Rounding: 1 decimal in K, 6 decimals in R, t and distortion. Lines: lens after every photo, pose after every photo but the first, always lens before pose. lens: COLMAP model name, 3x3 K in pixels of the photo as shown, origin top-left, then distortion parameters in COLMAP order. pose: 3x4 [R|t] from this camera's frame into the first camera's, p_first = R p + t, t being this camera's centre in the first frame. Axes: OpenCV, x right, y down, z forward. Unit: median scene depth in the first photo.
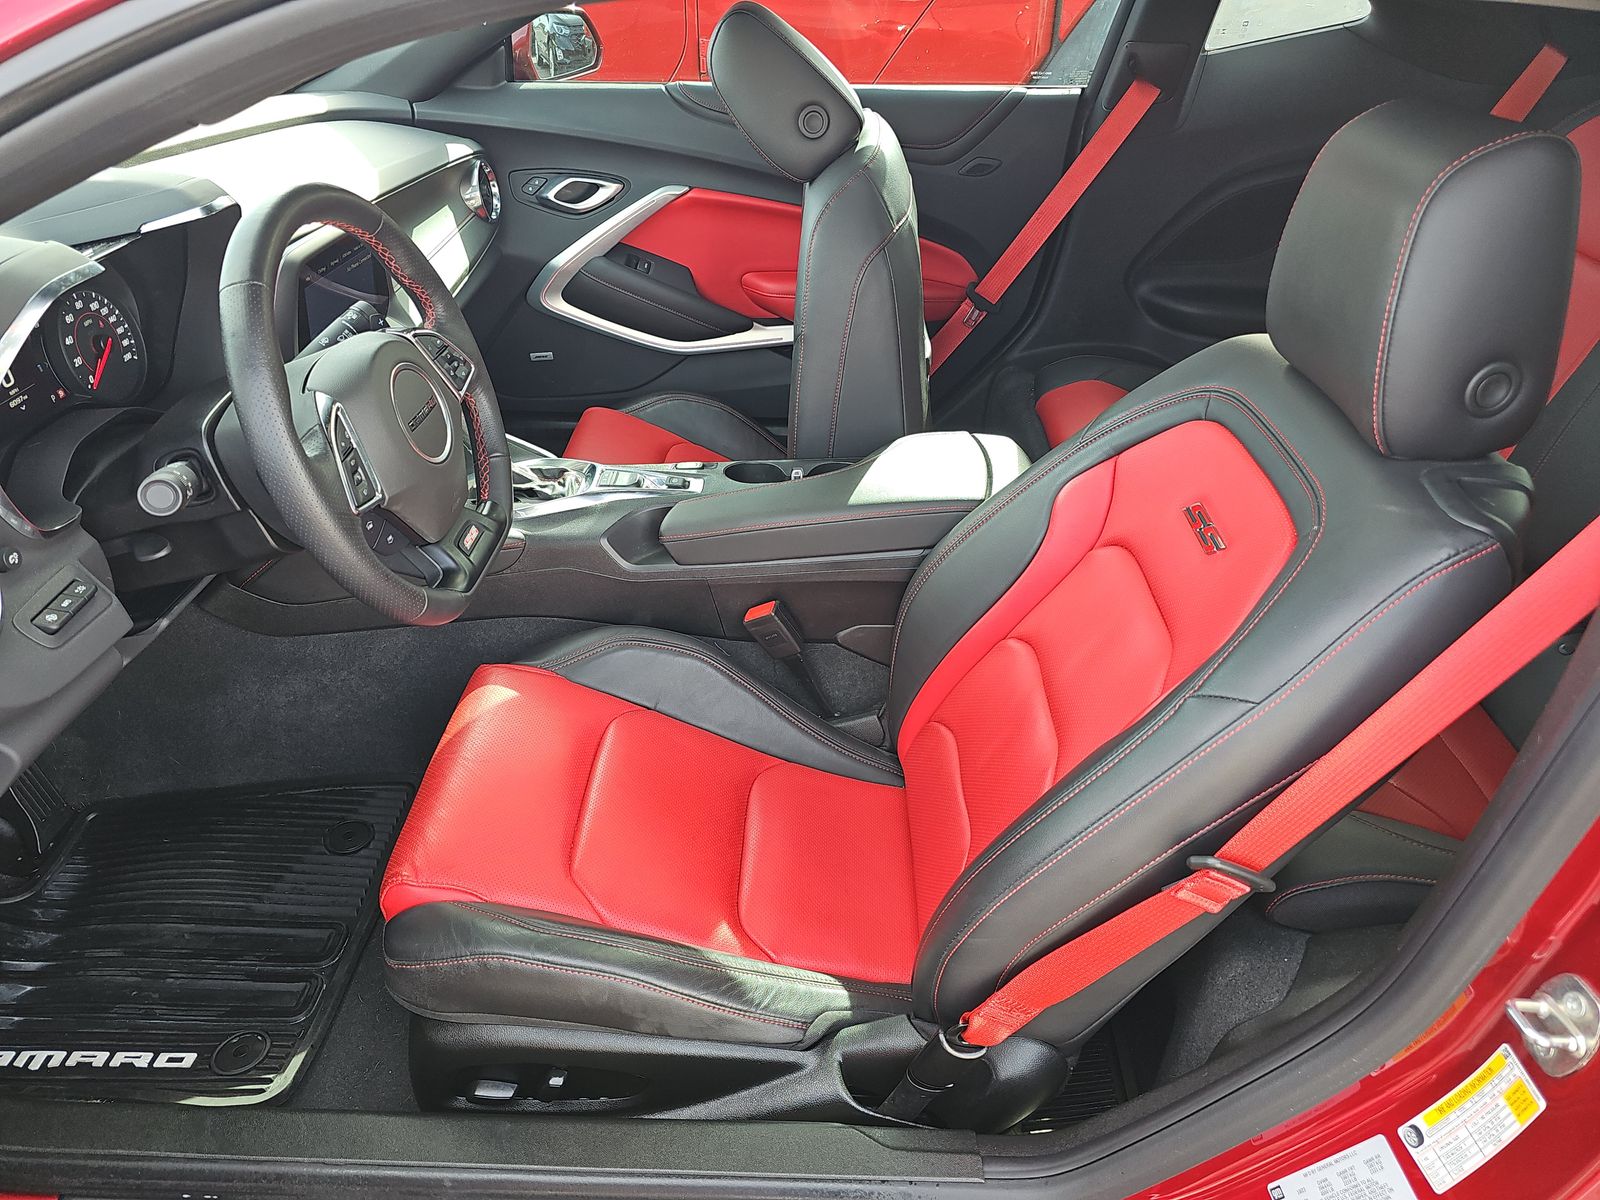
lens RADIAL K [[1074.5, 0, 799.2], [0, 1074.5, 596.1], [0, 0, 1]] dist [0.008943, -0.031619]
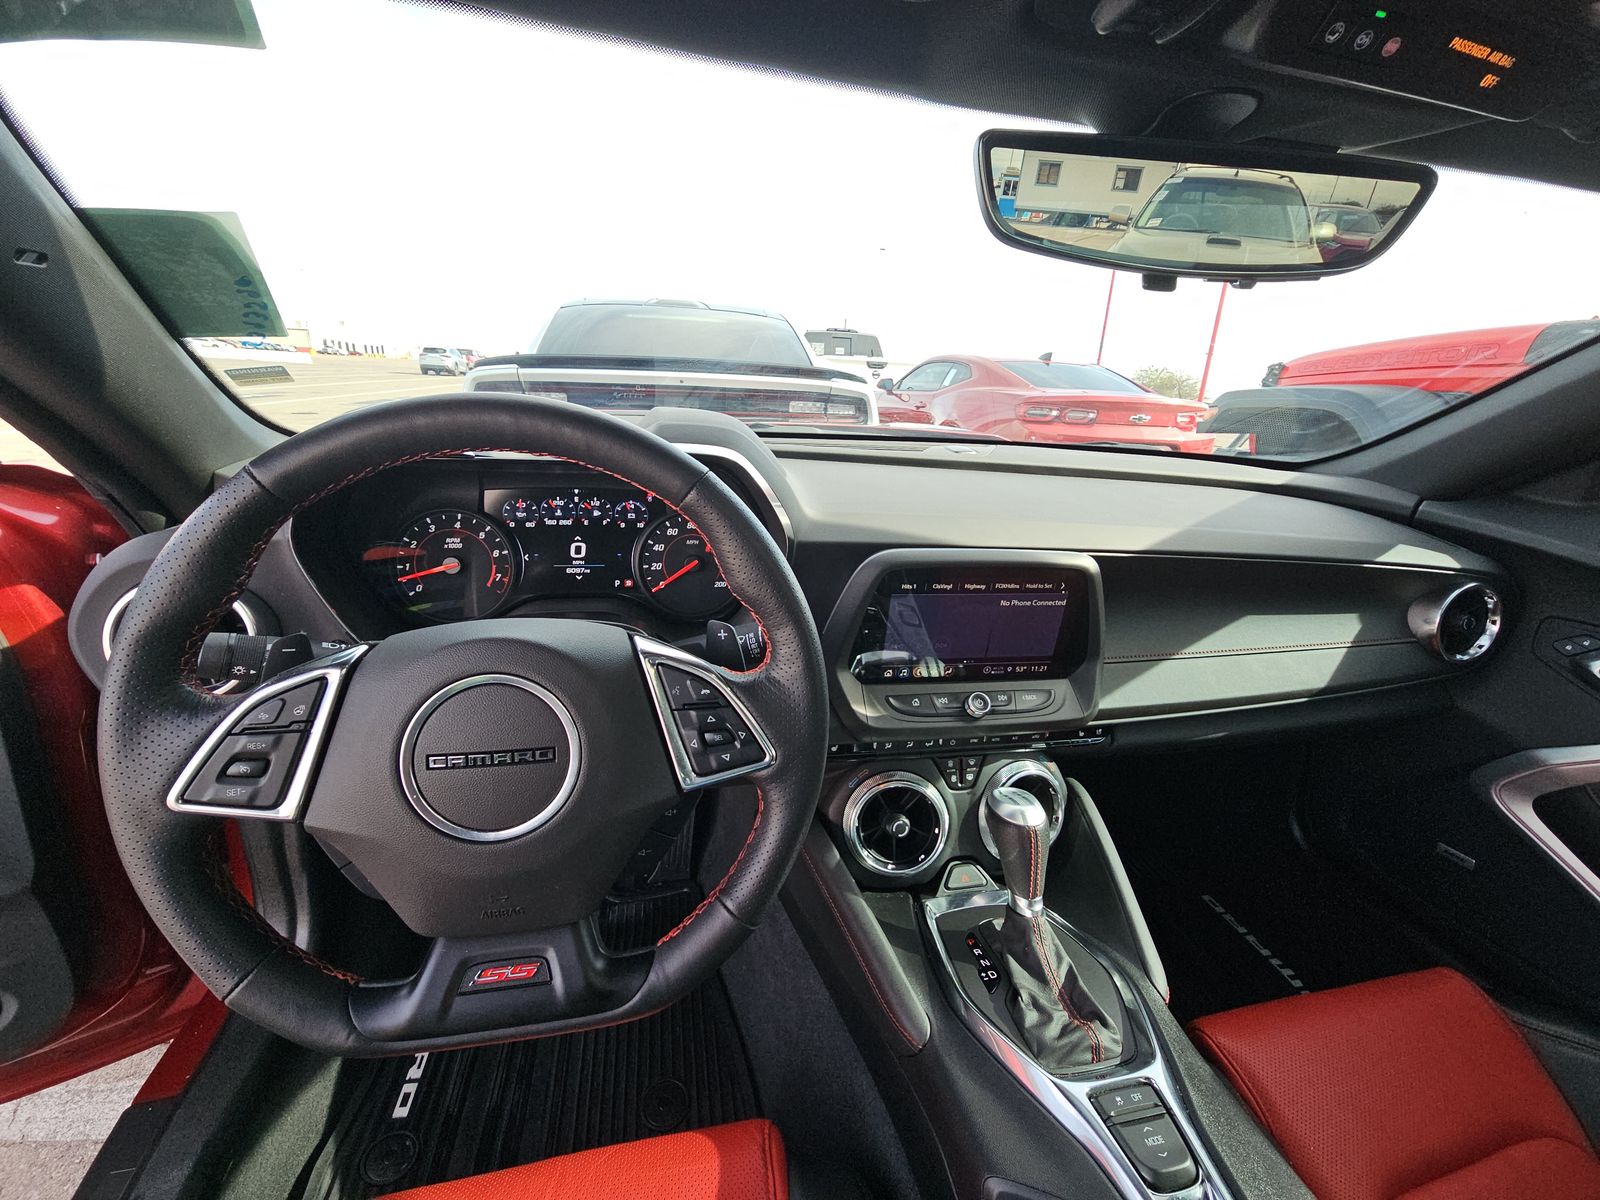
lens RADIAL K [[644.9, 0, 812.7], [0, 644.9, 596.0], [0, 0, 1]] dist [-0.014137, -0.002524]
pose [[0.224437, 0.293377, -0.929278, -0.002657], [-0.559006, 0.819865, 0.123825, -0.346142], [0.798210, 0.491682, 0.348008, 0.857454]]
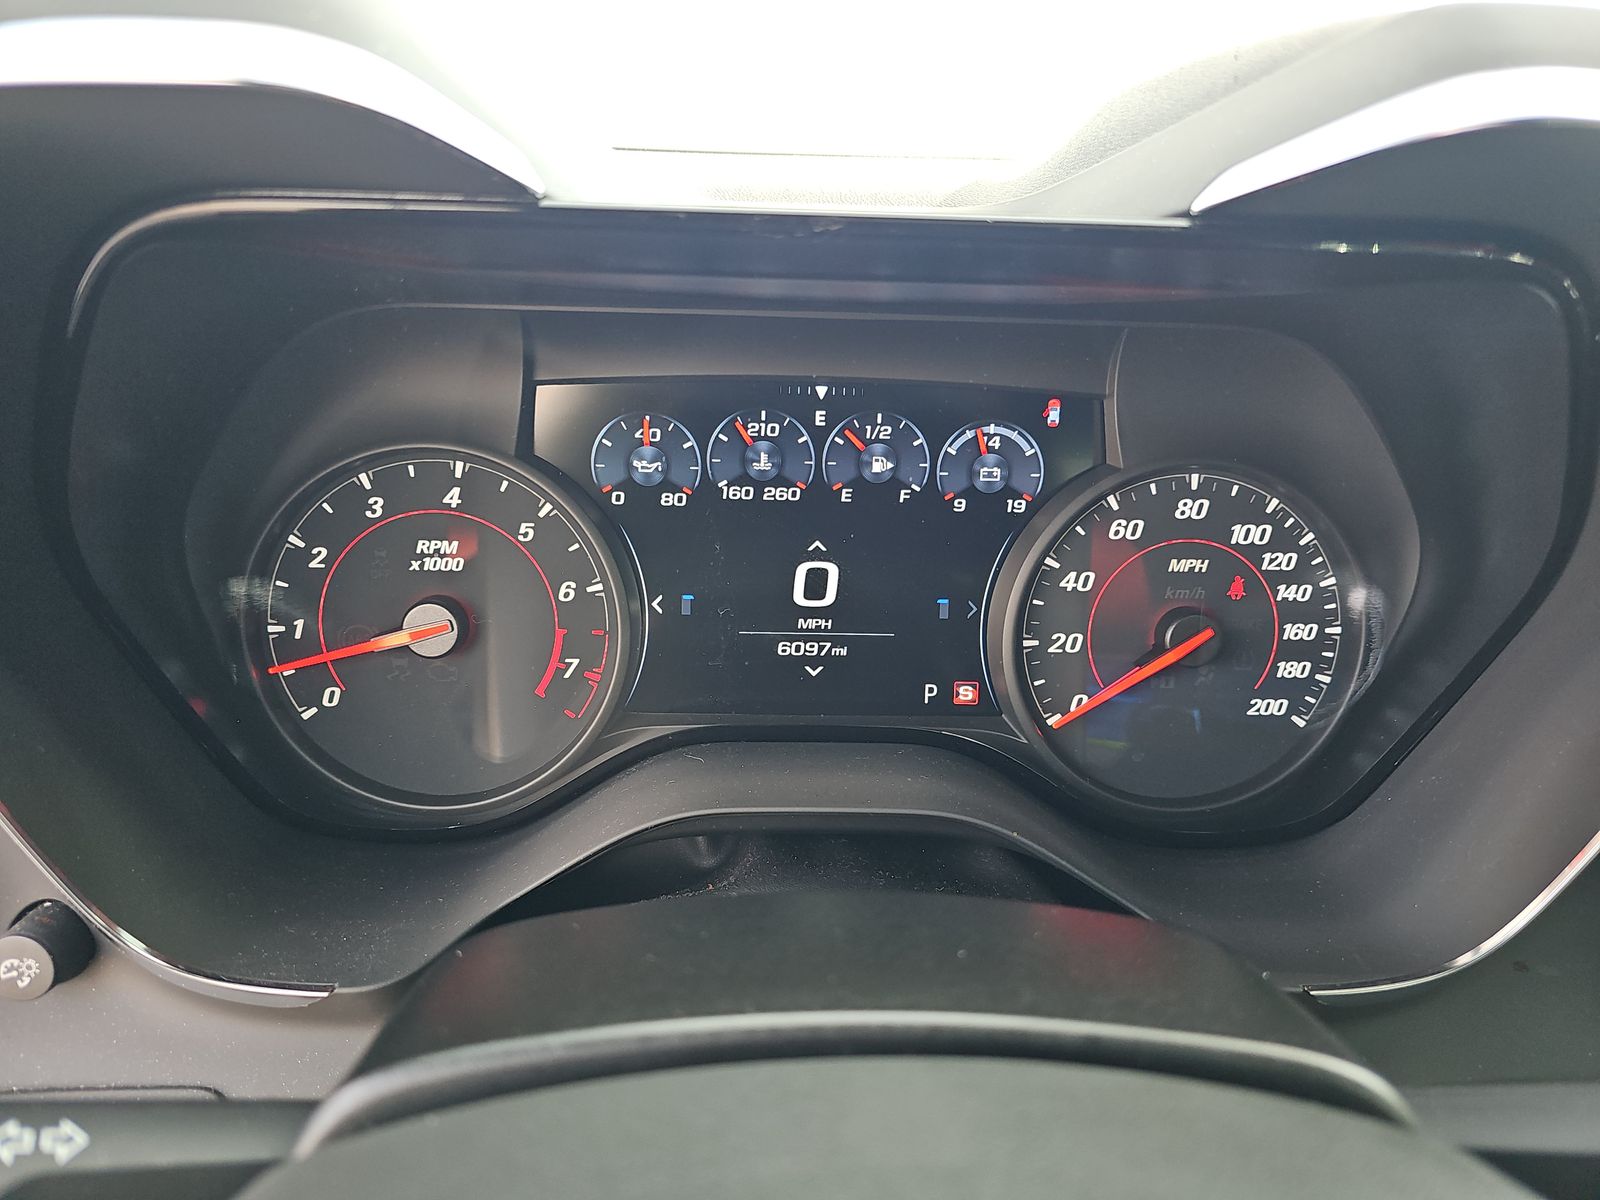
lens RADIAL K [[1074.5, 0, 800.9], [0, 1074.5, 597.1], [0, 0, 1]] dist [0.008943, -0.031619]
pose [[0.061353, 0.298740, -0.952360, -0.339817], [-0.558042, 0.801362, 0.215424, -0.241755], [0.827542, 0.518240, 0.215875, 0.800454]]
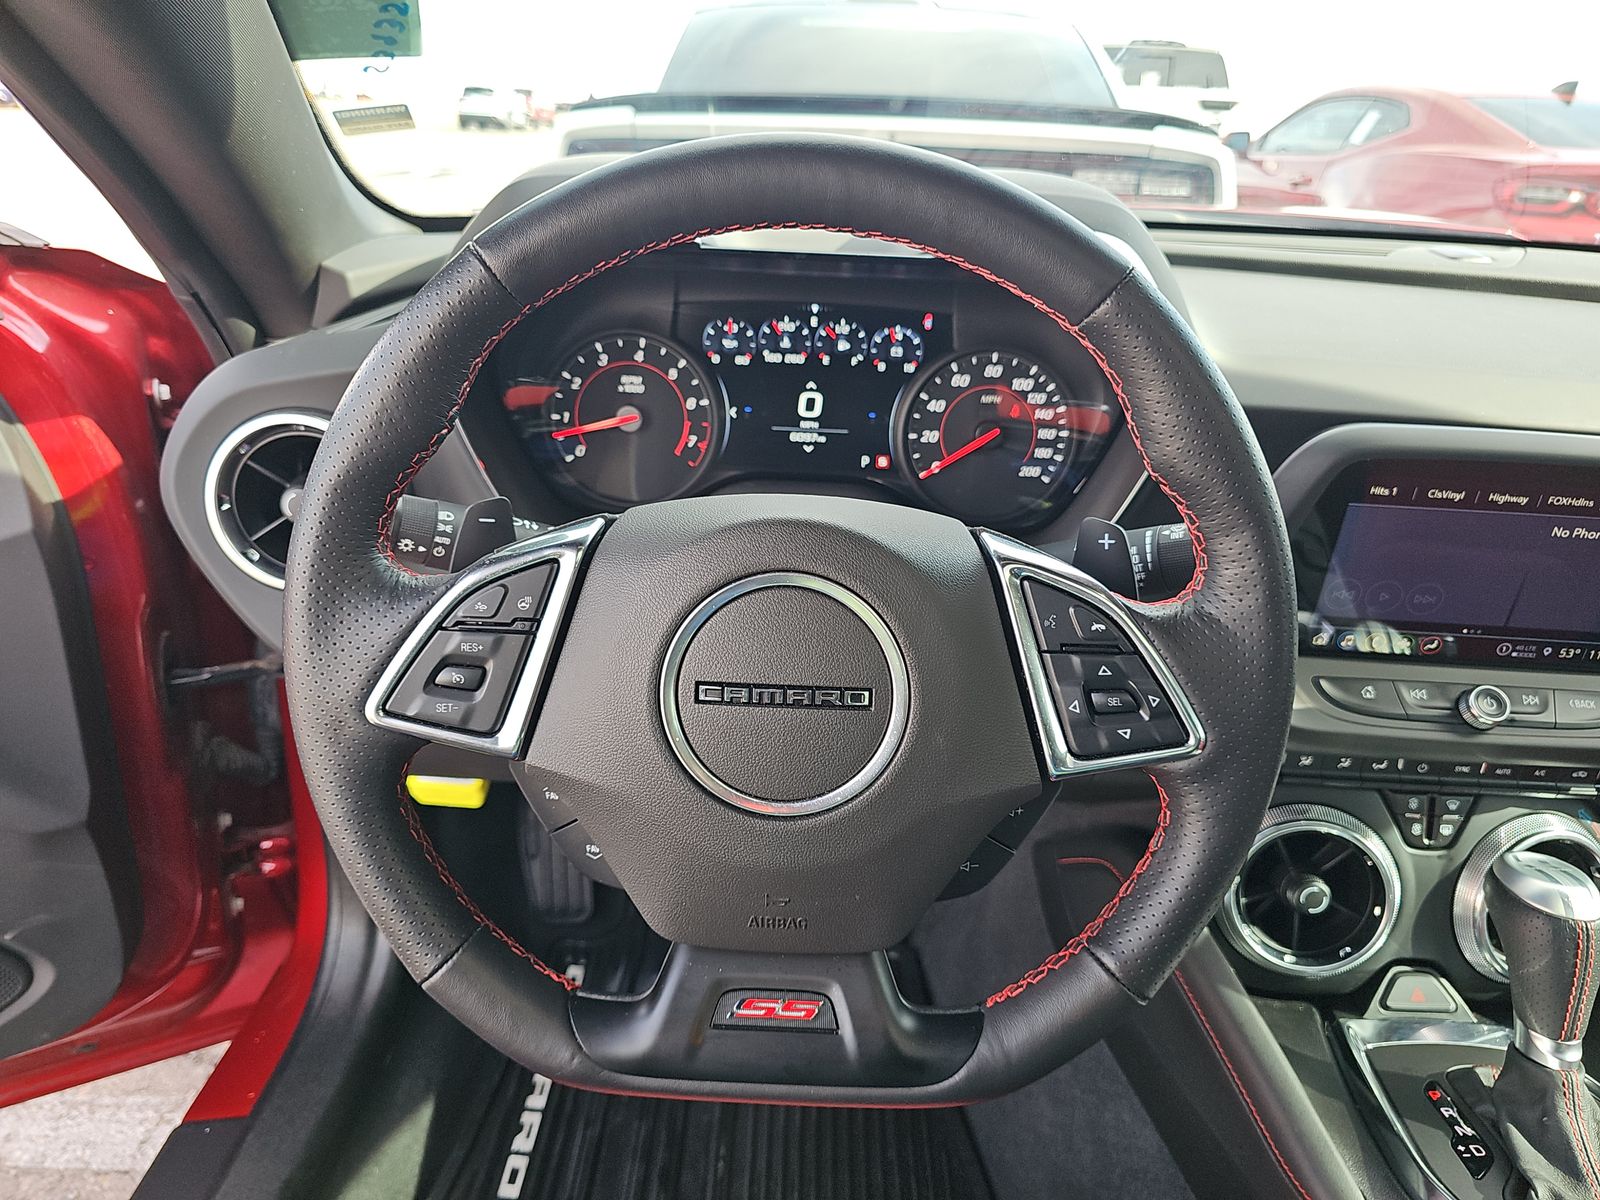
lens RADIAL K [[1074.5, 0, 795.1], [0, 1074.5, 613.9], [0, 0, 1]] dist [0.008943, -0.031619]
pose [[0.000981, 0.387749, -0.921764, 0.010972], [-0.569646, 0.757806, 0.318172, -0.285361], [0.821889, 0.524768, 0.221624, 0.785087]]
